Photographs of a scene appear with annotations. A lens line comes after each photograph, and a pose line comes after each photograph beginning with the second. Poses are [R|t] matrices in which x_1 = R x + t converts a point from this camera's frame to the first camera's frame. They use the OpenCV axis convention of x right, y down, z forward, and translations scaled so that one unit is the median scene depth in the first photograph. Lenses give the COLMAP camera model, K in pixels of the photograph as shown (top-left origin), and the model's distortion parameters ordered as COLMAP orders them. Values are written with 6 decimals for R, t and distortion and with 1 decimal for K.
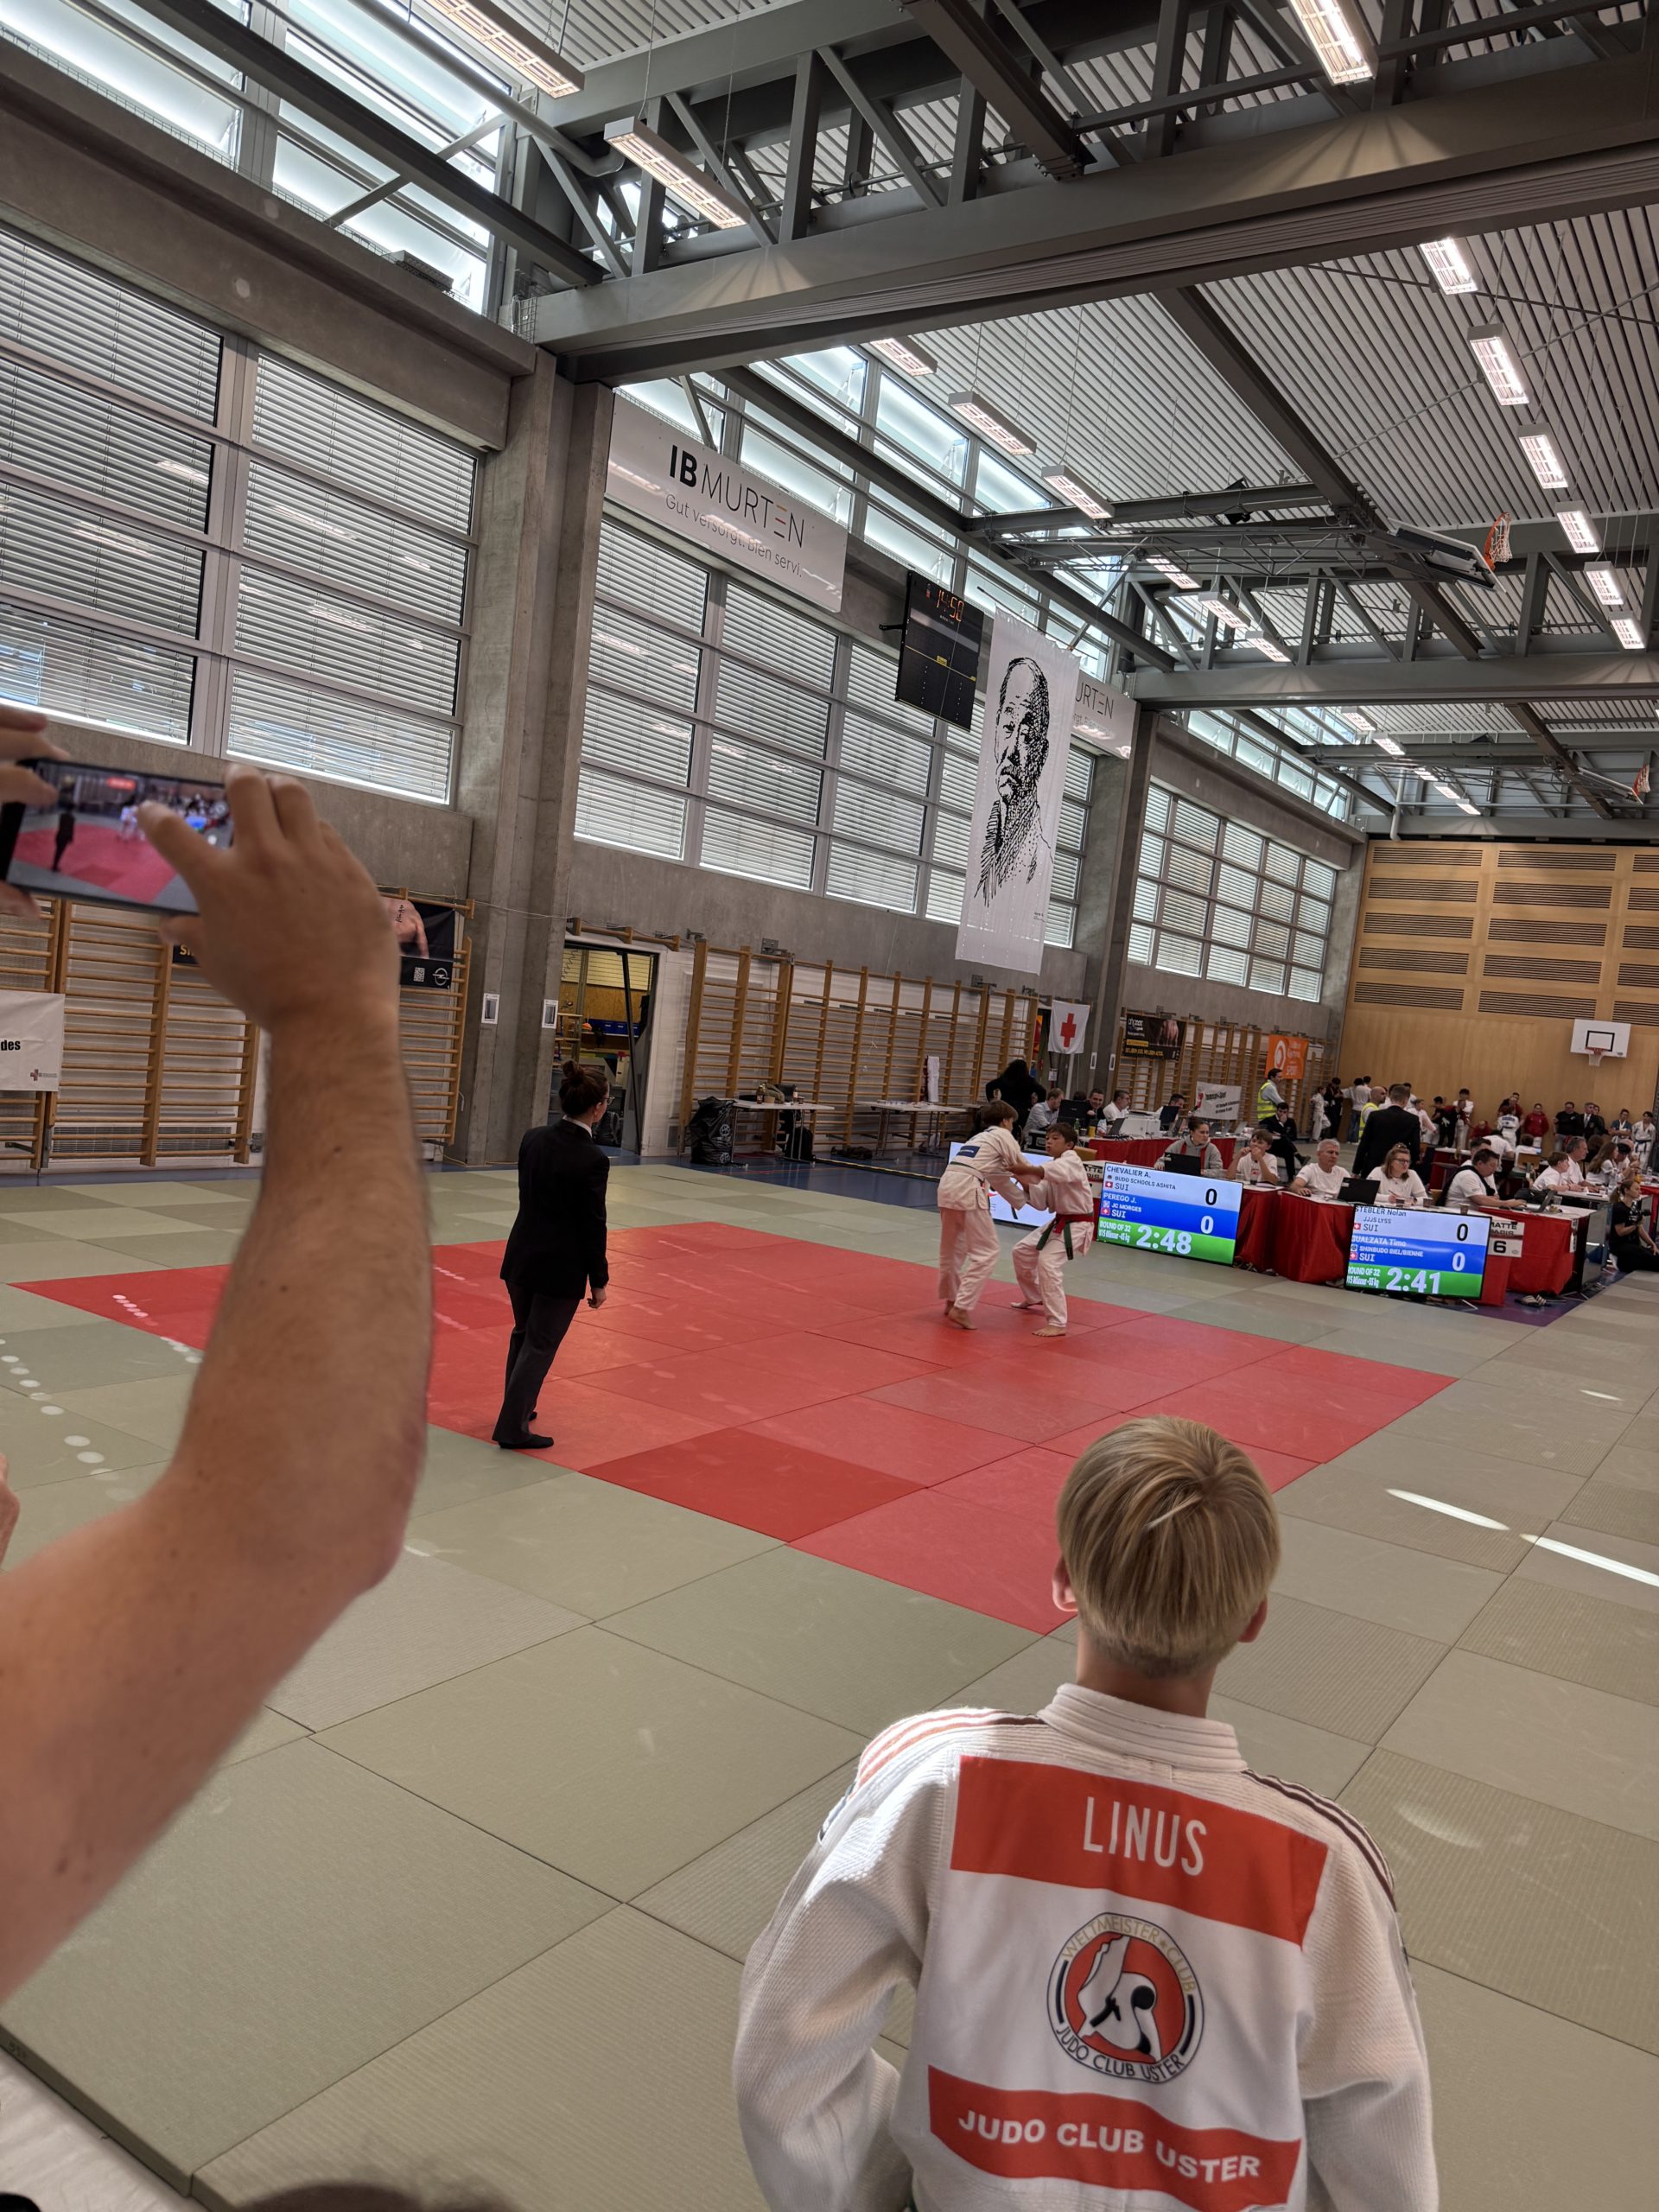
lens RADIAL K [[1574.9, 0, 785.8], [0, 1574.9, 1145.2], [0, 0, 1]] dist [0.024159, -0.045985]
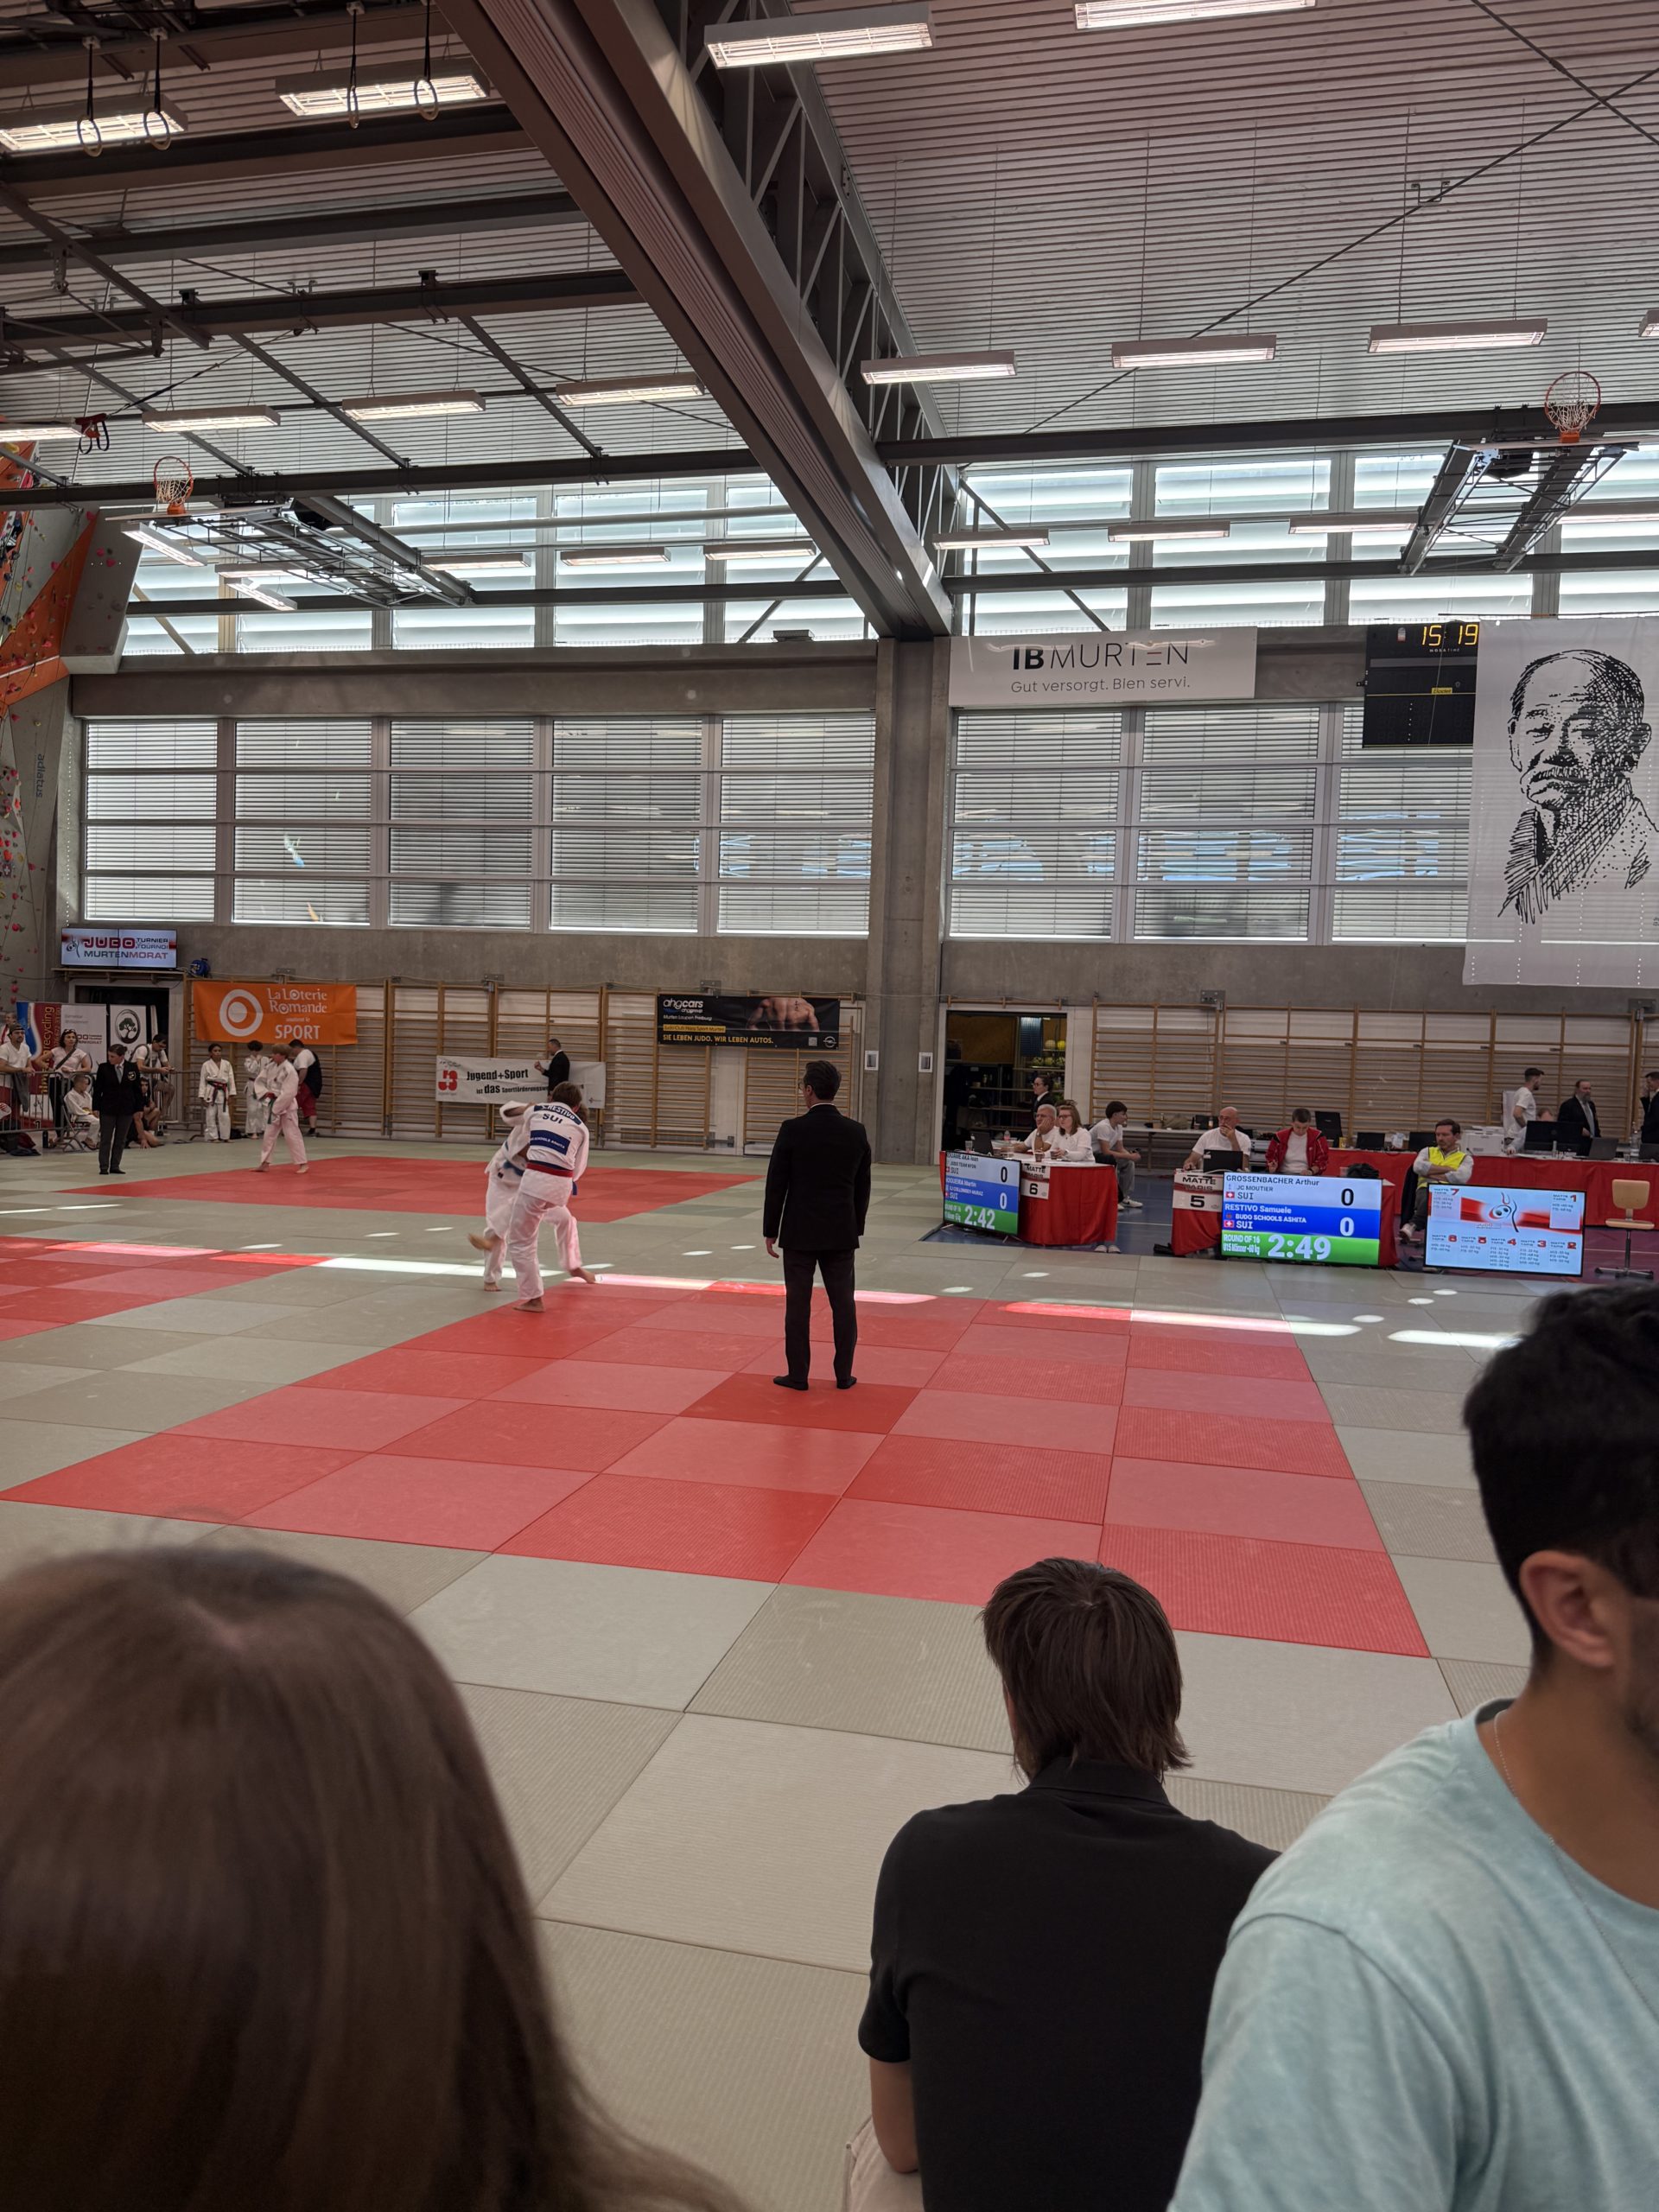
lens RADIAL K [[1574.9, 0, 810.3], [0, 1574.9, 1129.8], [0, 0, 1]] dist [0.024159, -0.045985]
pose [[0.341589, -0.047323, -0.938657, 0.888890], [-0.071655, 0.994513, -0.076215, 0.073728], [0.937114, 0.093294, 0.336324, 0.316262]]
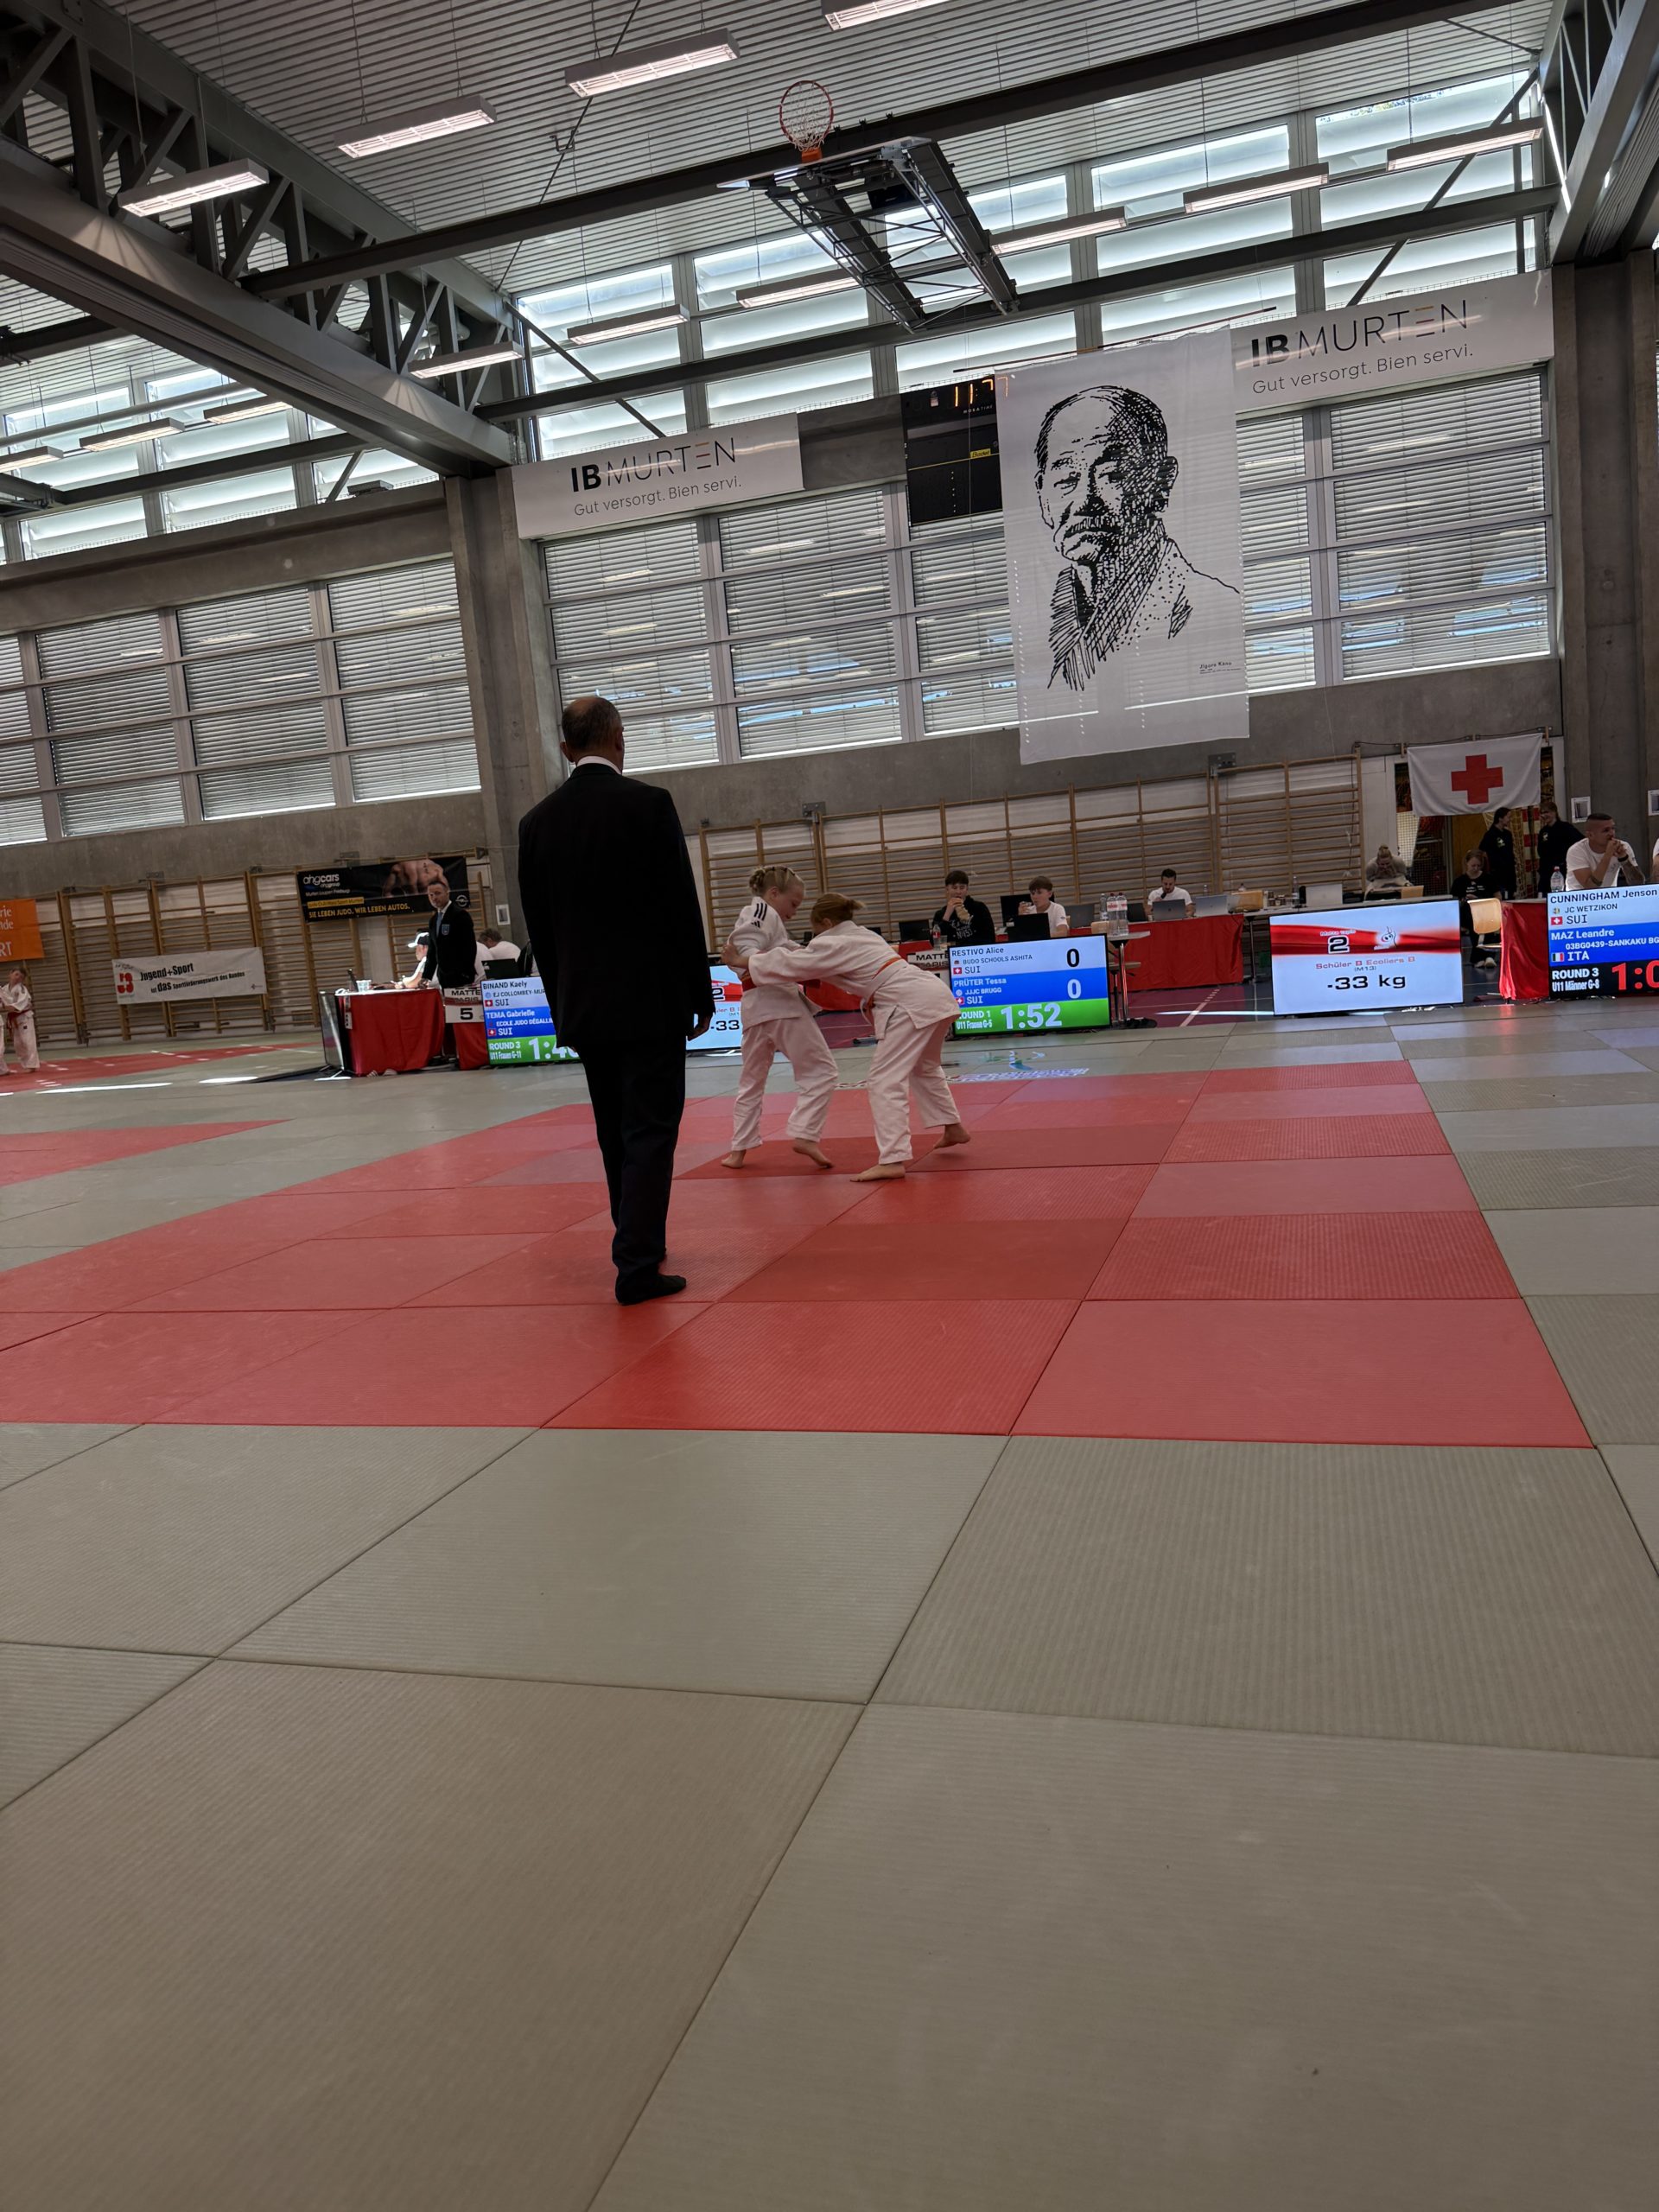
lens RADIAL K [[1574.9, 0, 829.0], [0, 1574.9, 1119.5], [0, 0, 1]] dist [0.024159, -0.045985]
pose [[0.265239, -0.011605, -0.964113, 0.984012], [0.034204, 0.999411, -0.002620, 0.091151], [0.963576, -0.032281, 0.265480, 0.650047]]
